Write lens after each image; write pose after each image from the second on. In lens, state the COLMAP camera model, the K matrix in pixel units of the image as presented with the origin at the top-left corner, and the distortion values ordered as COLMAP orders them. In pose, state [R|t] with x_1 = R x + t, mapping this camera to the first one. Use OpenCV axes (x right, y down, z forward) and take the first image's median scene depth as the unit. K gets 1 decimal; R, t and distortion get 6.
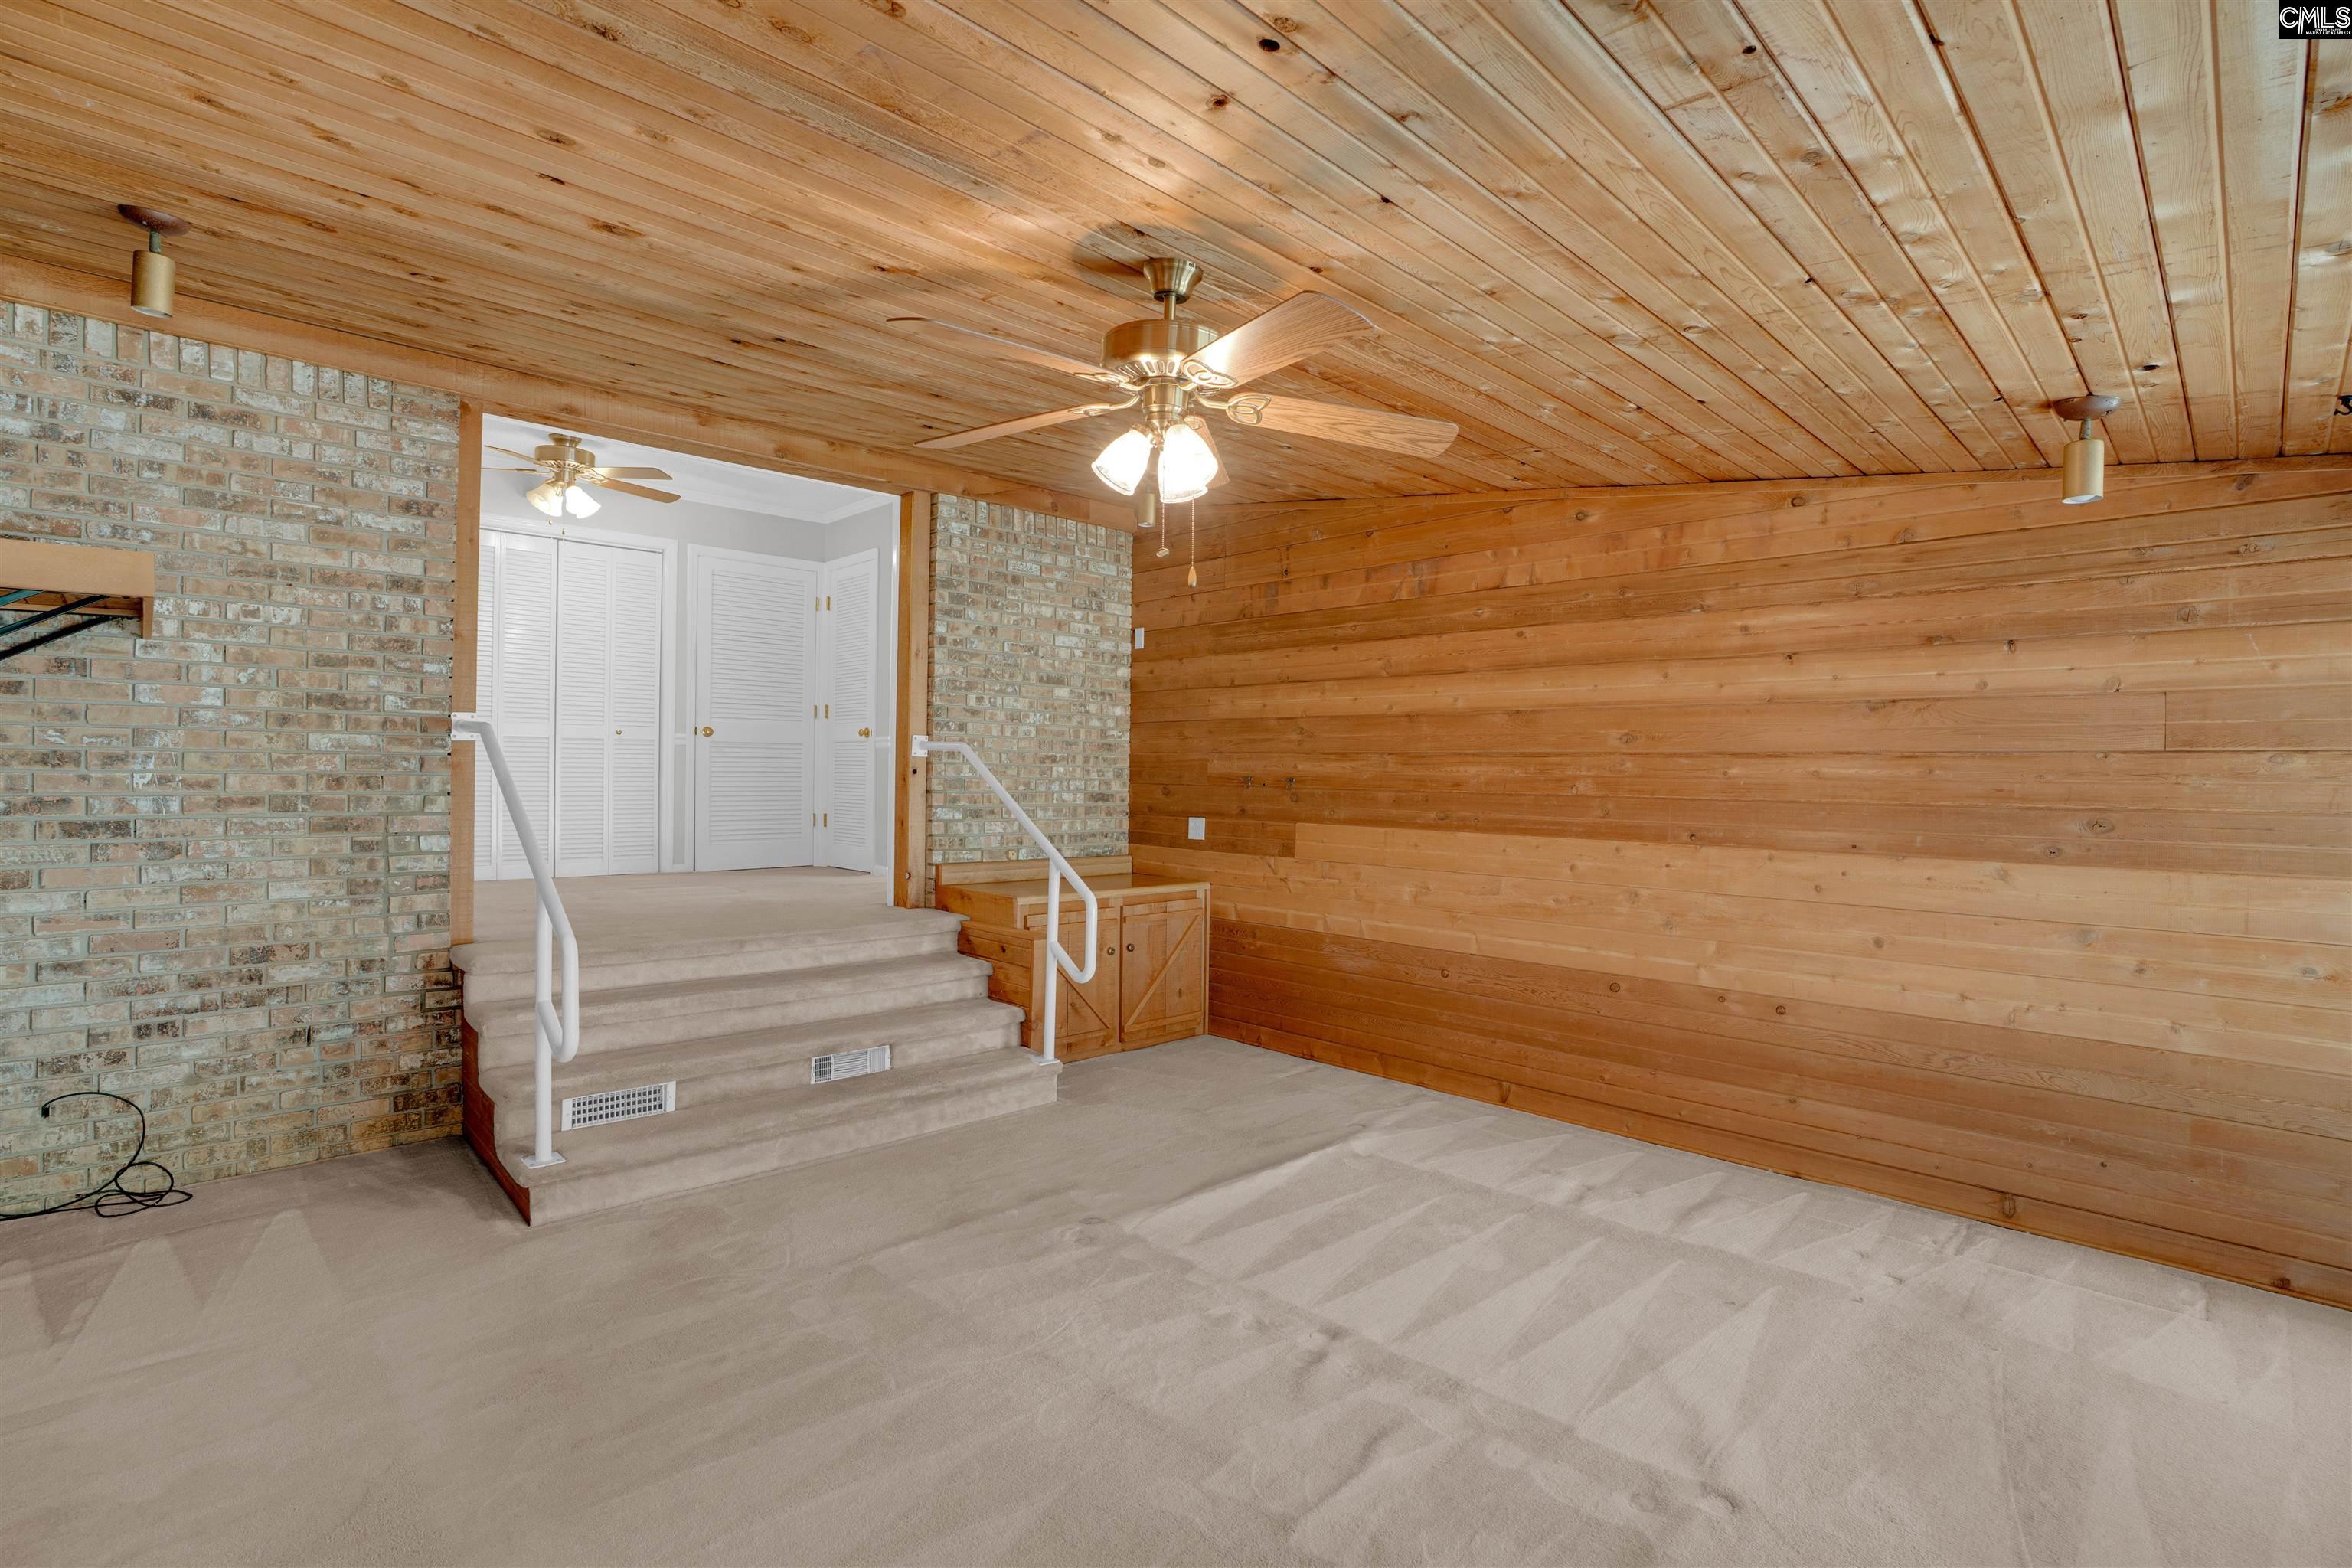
lens RADIAL K [[1083.7, 0, 1168.6], [0, 1083.7, 766.4], [0, 0, 1]] dist [-0.042948, 0.002156]
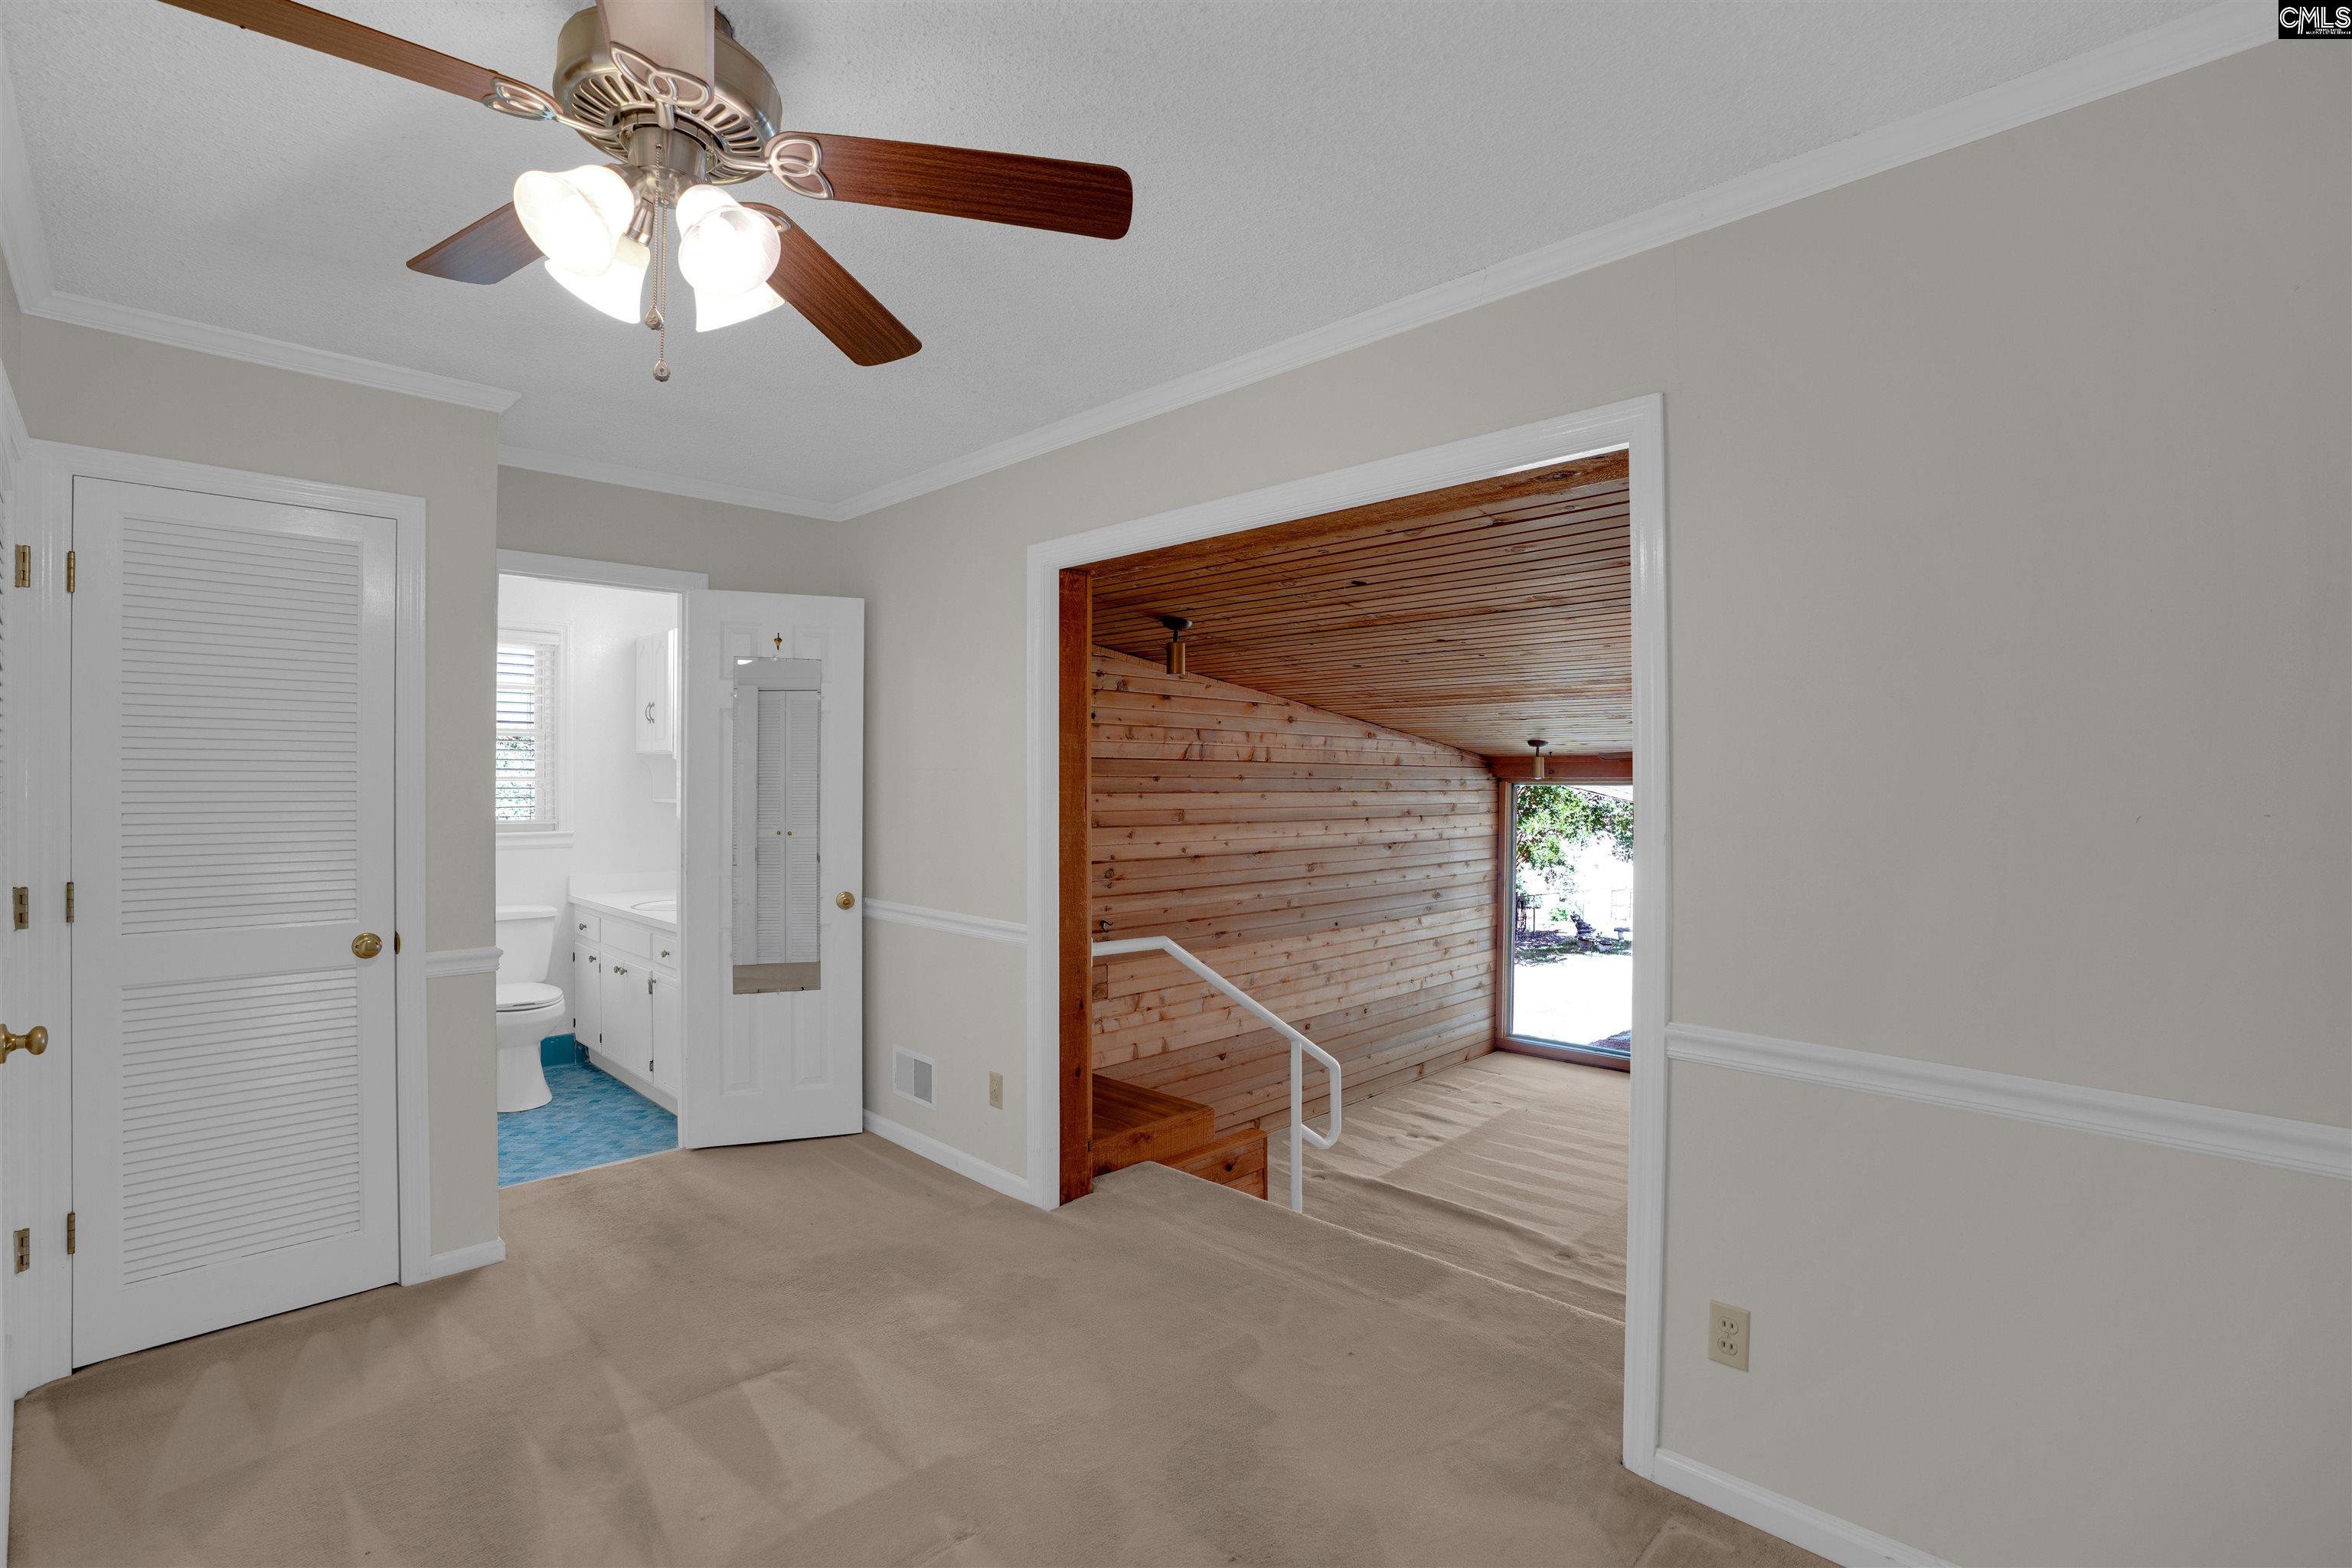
lens RADIAL K [[1083.7, 0, 1177.0], [0, 1083.7, 779.4], [0, 0, 1]] dist [-0.042948, 0.002156]
pose [[-0.016781, -0.007595, 0.999830, -1.338677], [-0.003568, 0.999965, 0.007537, -0.191824], [-0.999853, -0.003441, -0.016807, 1.413545]]
